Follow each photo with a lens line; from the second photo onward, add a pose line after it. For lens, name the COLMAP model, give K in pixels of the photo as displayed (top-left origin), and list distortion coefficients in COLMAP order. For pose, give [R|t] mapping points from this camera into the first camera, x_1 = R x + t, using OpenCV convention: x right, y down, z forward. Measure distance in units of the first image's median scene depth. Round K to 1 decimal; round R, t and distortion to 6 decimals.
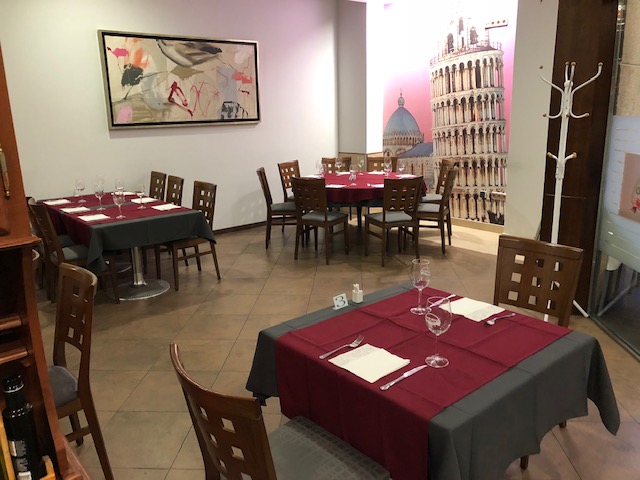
lens RADIAL K [[517.8, 0, 317.6], [0, 517.8, 235.7], [0, 0, 1]] dist [0.003886, -0.001377]
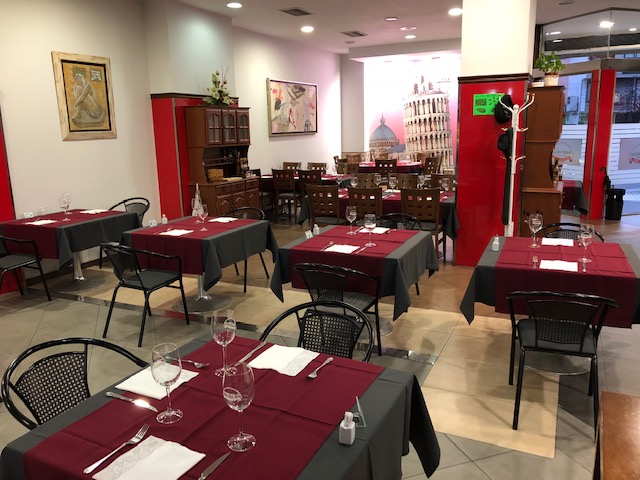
lens RADIAL K [[517.8, 0, 317.6], [0, 517.8, 235.7], [0, 0, 1]] dist [0.003886, -0.001377]
pose [[0.912394, -0.087513, 0.399849, -0.833550], [0.104412, 0.994320, -0.020631, 0.141710], [-0.395773, 0.060573, 0.916349, -0.494444]]
